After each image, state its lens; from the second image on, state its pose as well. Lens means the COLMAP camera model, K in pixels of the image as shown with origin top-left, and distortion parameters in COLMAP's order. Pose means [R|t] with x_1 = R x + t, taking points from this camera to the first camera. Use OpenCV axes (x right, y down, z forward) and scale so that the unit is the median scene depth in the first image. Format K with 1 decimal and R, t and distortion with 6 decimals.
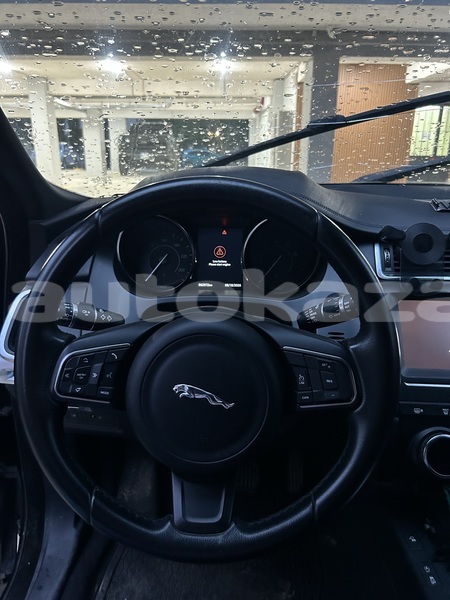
lens RADIAL K [[462.2, 0, 210.8], [0, 462.2, 309.7], [0, 0, 1]] dist [-0.005372, 0.001856]
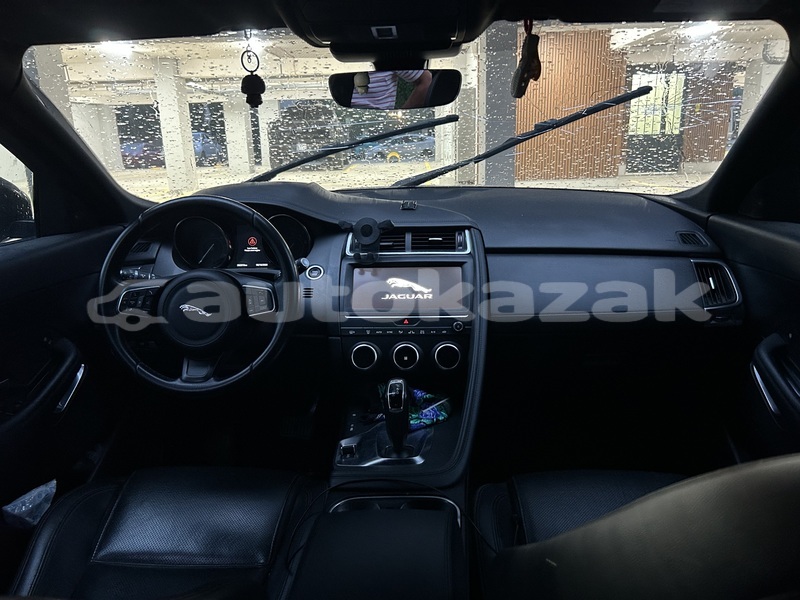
lens RADIAL K [[616.2, 0, 402.5], [0, 616.2, 302.9], [0, 0, 1]] dist [-0.005372, 0.001856]
pose [[0.999596, -0.028325, -0.002298, 0.476186], [0.028123, 0.997602, -0.063234, 0.193532], [0.004083, 0.063144, 0.997996, -0.862010]]
